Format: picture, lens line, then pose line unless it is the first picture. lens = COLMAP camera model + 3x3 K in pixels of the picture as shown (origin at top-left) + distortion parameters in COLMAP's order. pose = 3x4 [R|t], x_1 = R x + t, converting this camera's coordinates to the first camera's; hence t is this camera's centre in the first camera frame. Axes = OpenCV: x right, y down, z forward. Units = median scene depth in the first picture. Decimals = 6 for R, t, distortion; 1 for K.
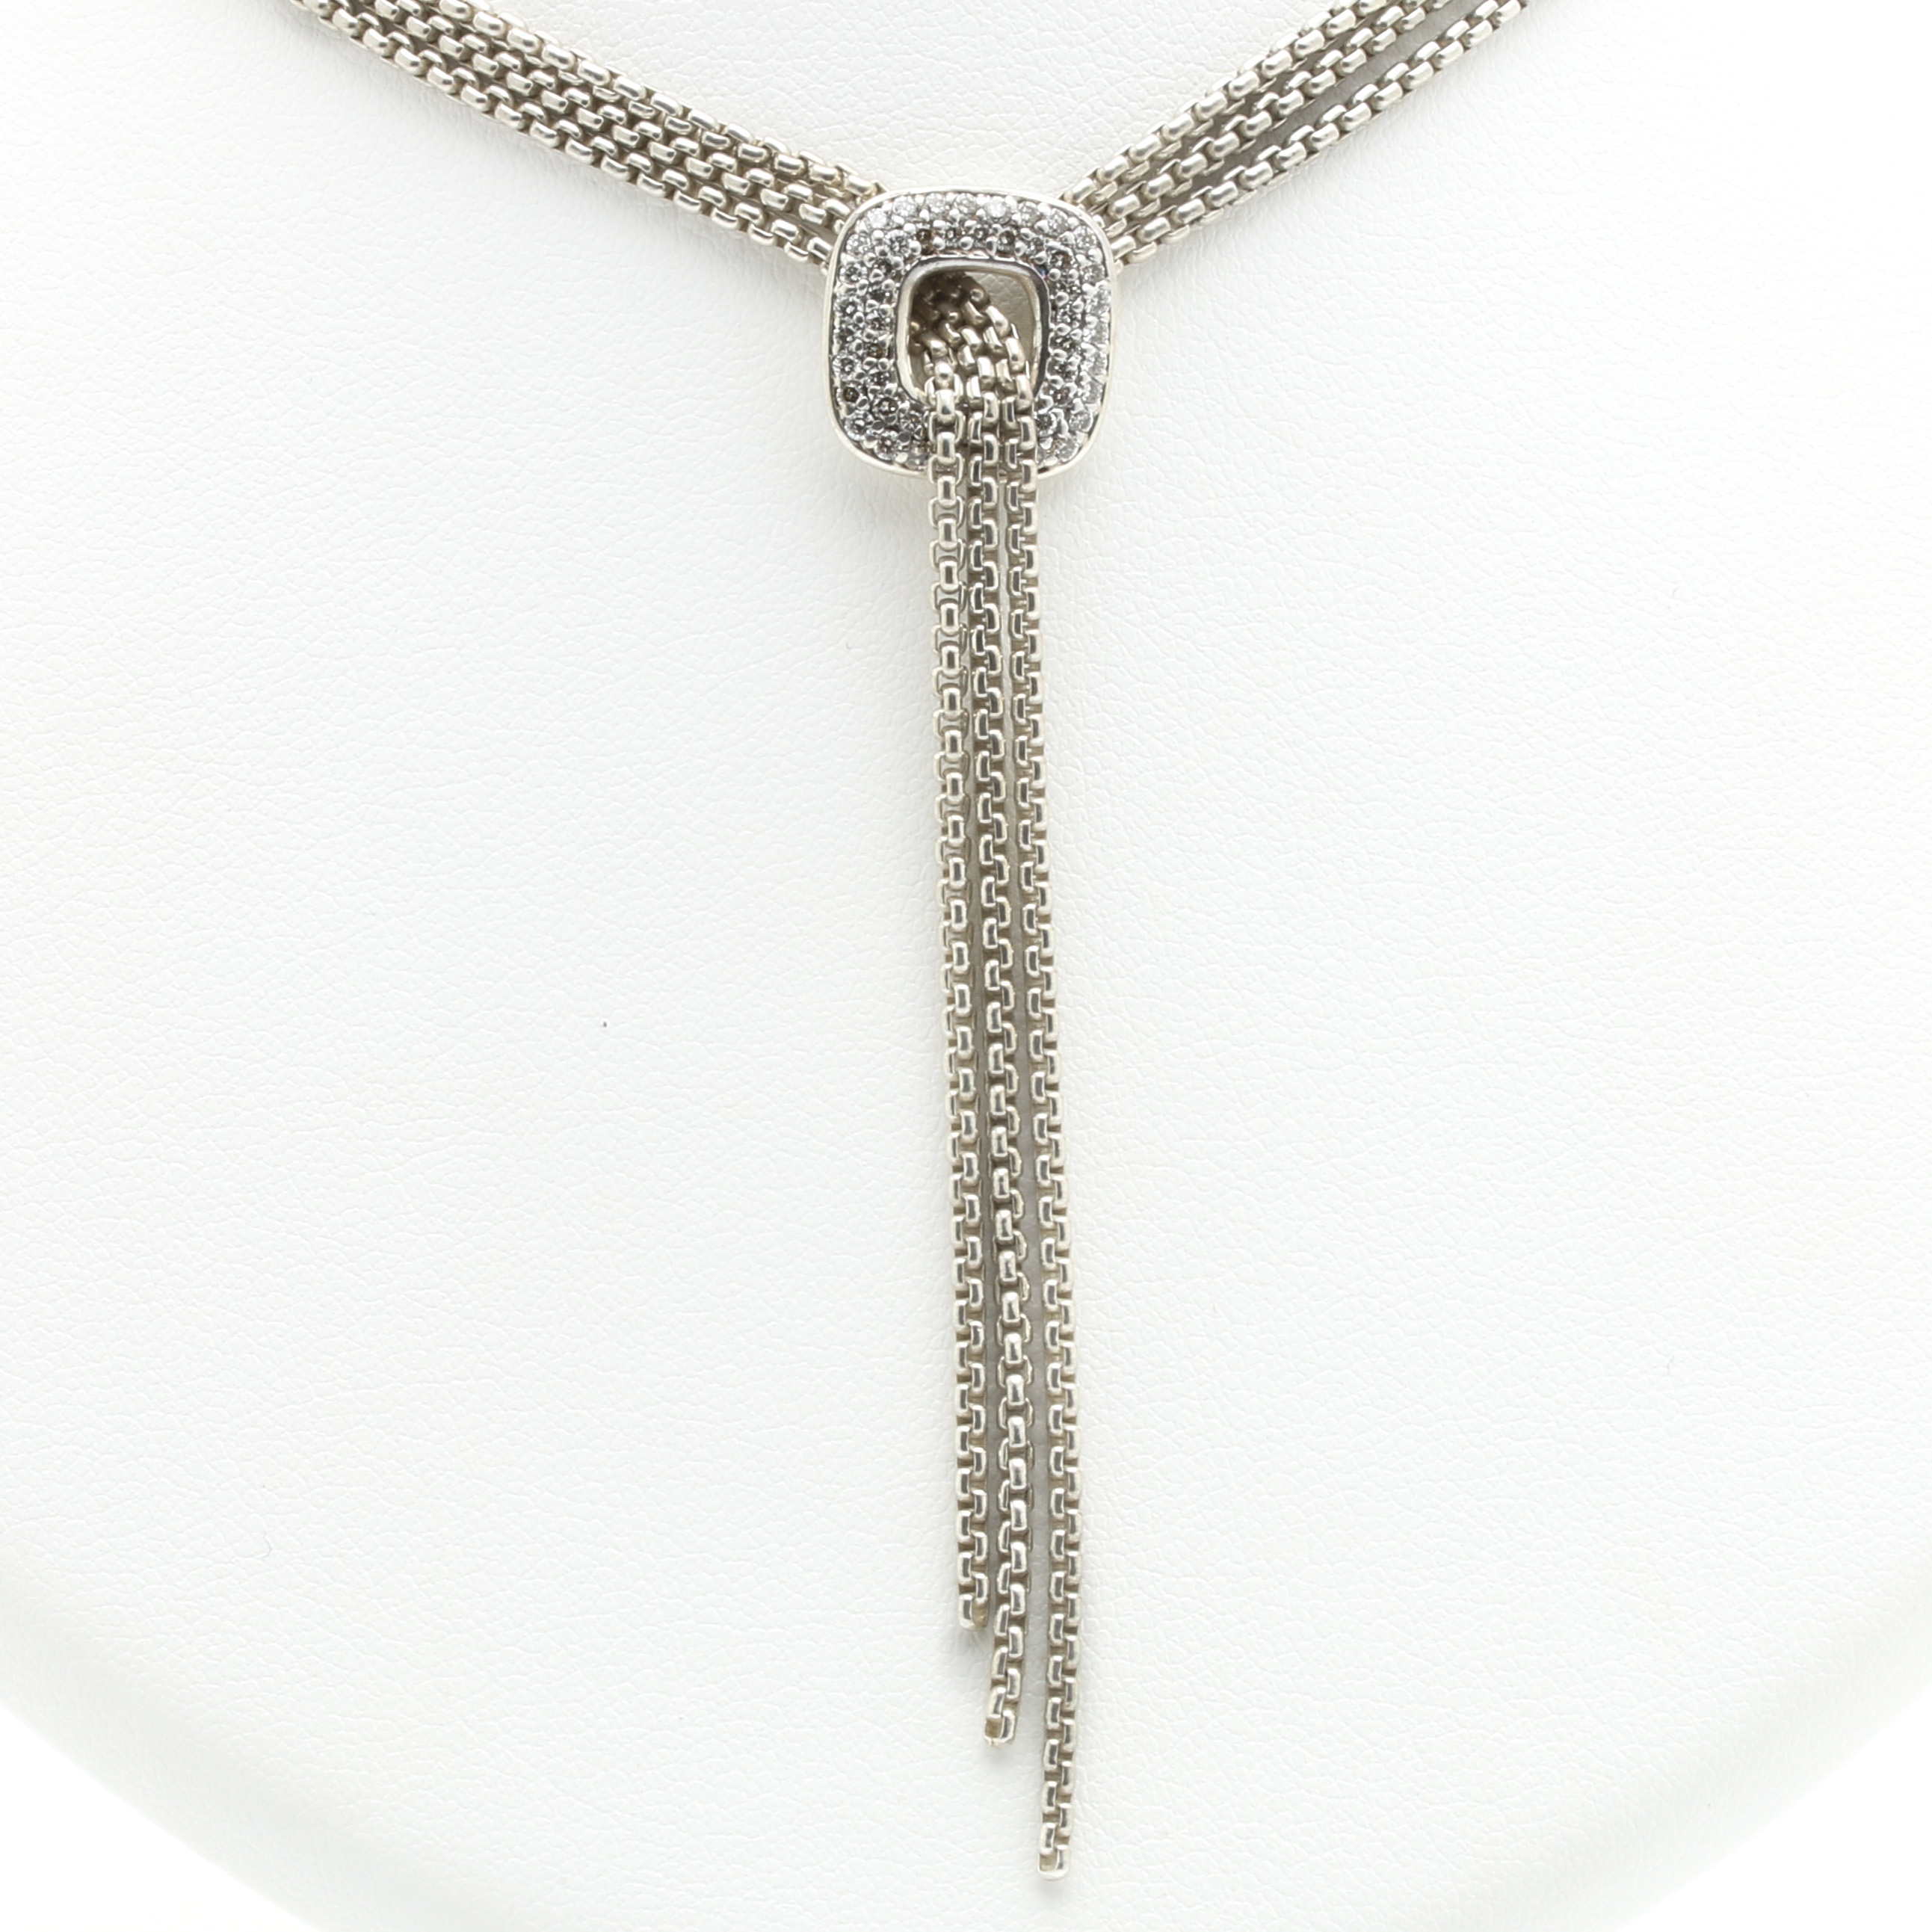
lens RADIAL K [[10919.6, 0, 968.4], [0, 10919.6, 962.2], [0, 0, 1]] dist [-0.085694, 0.000000]
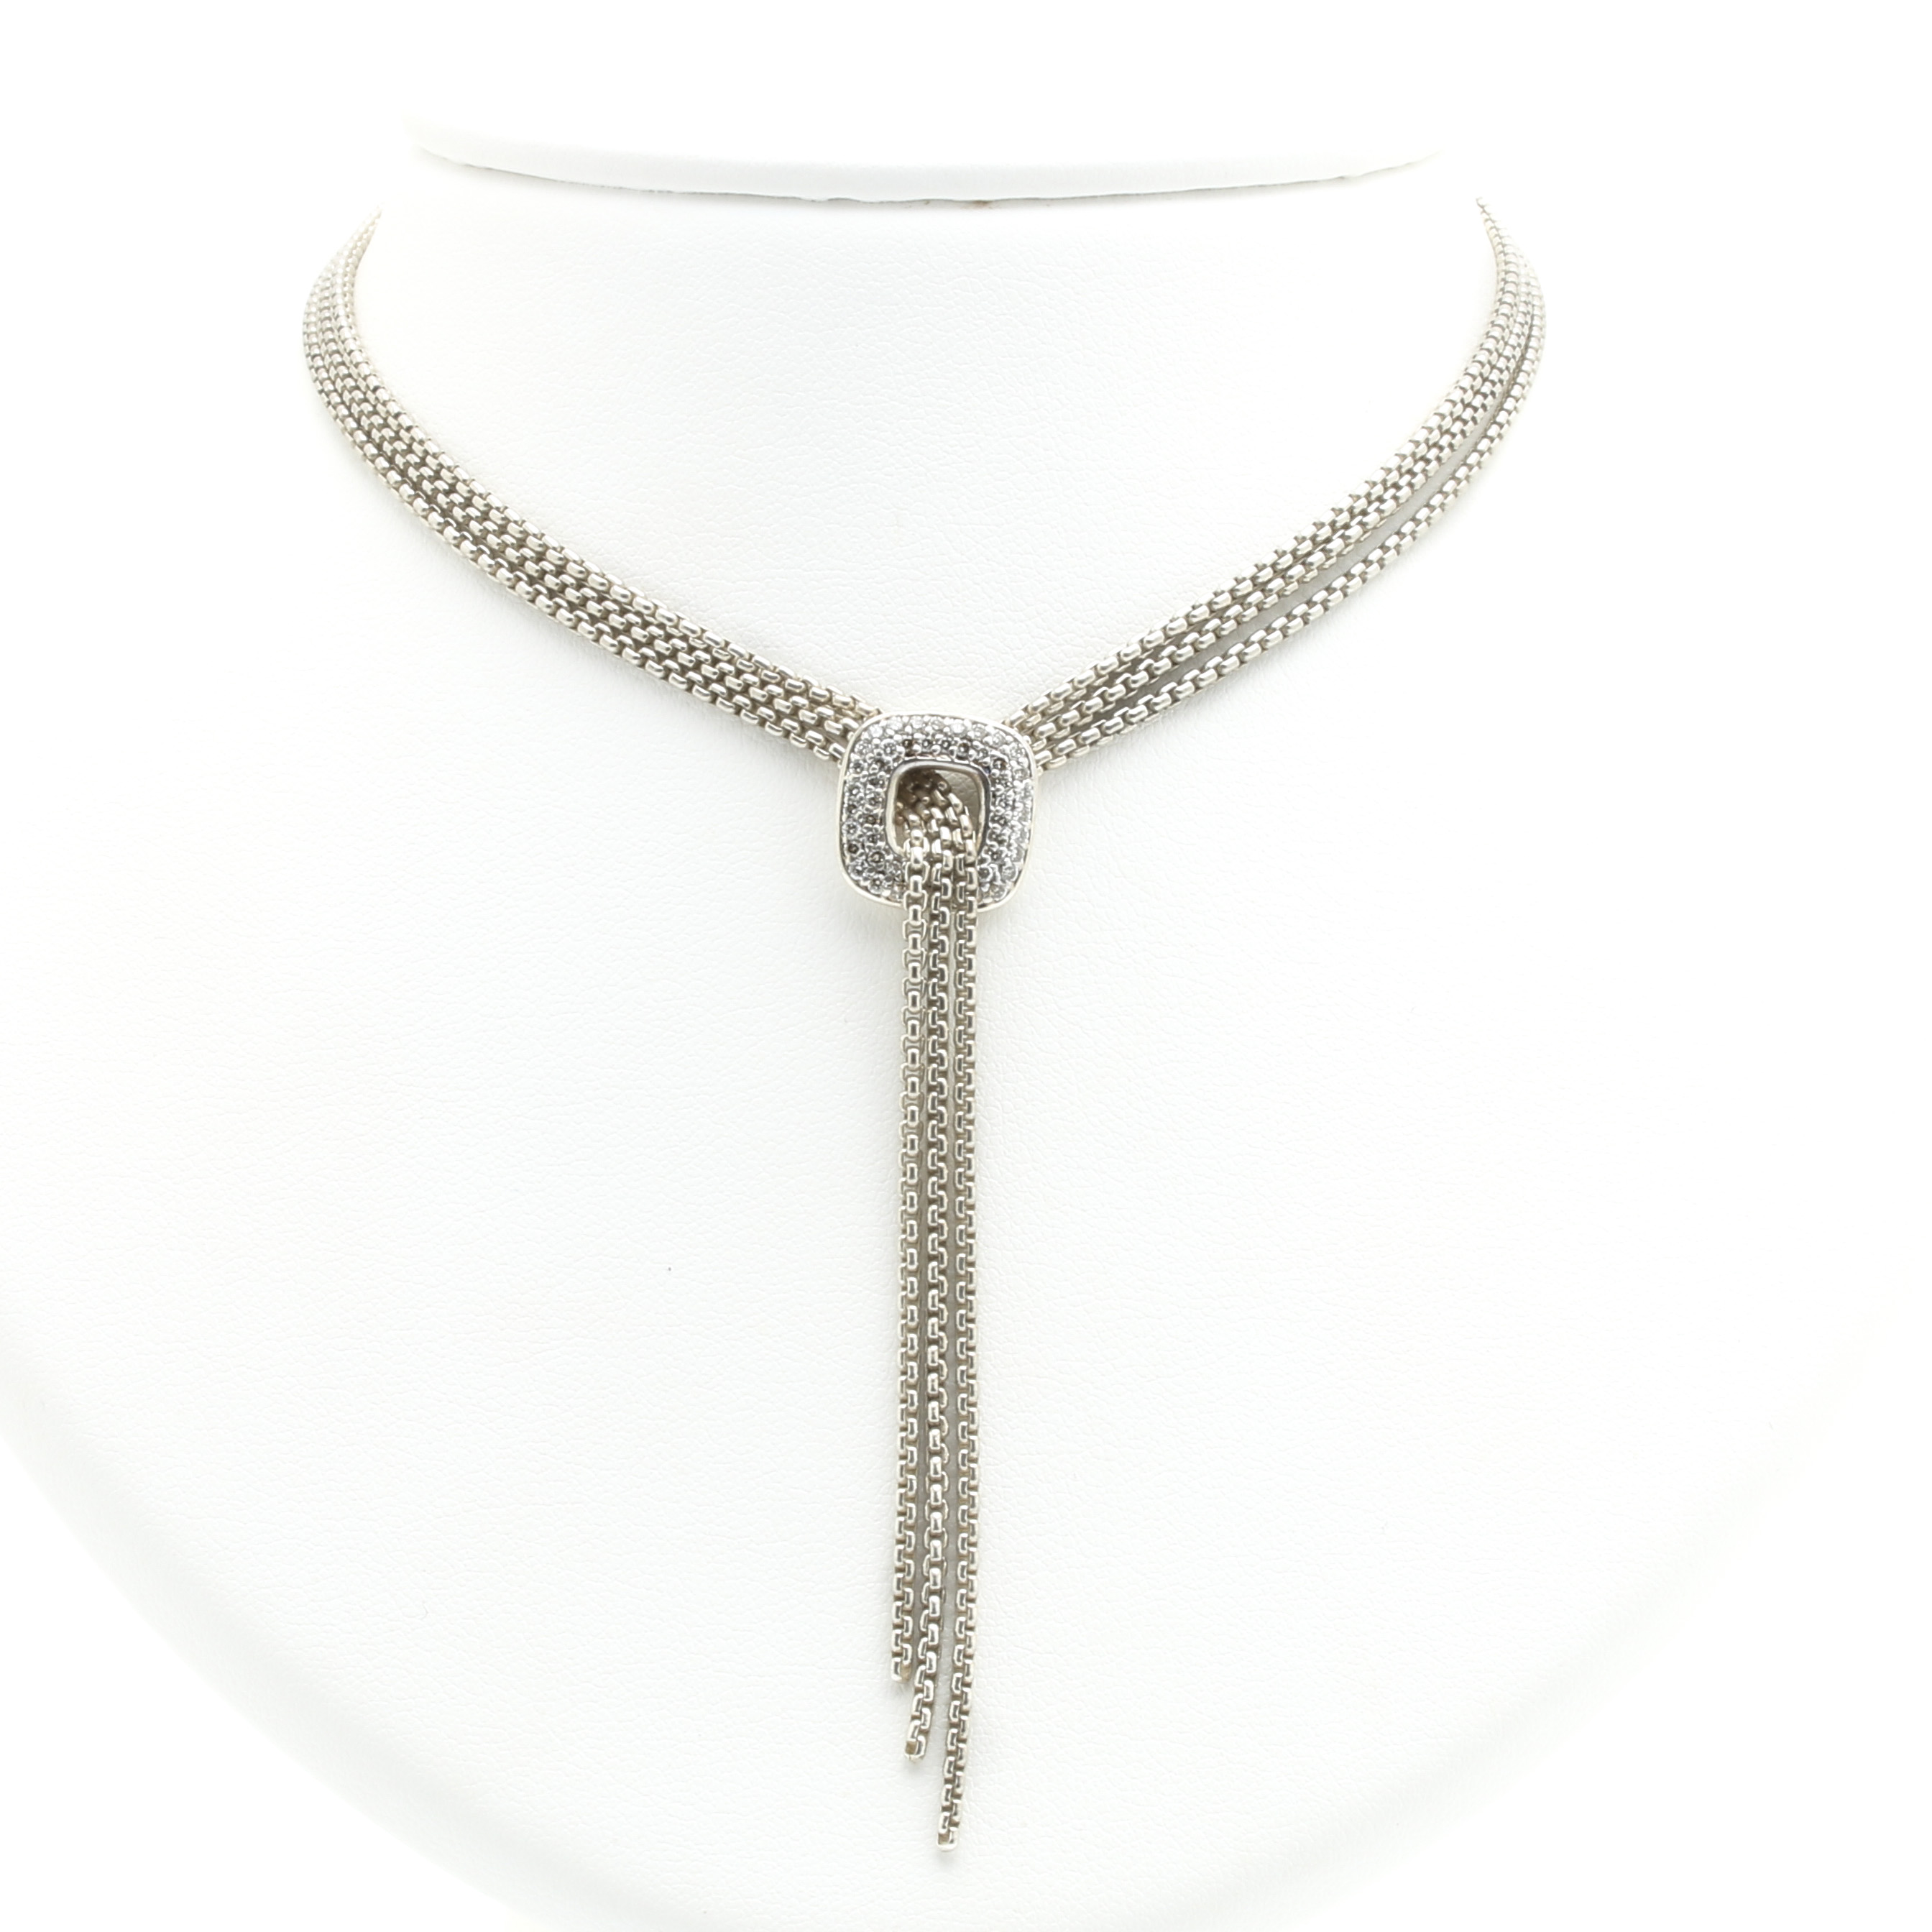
lens RADIAL K [[10919.6, 0, 964.4], [0, 10919.6, 968.1], [0, 0, 1]] dist [-0.085694, 0.000000]
pose [[0.998918, 0.037320, -0.027760, 0.045788], [-0.039600, 0.995446, -0.086708, 0.091495], [0.024398, 0.087713, 0.995847, -0.468593]]
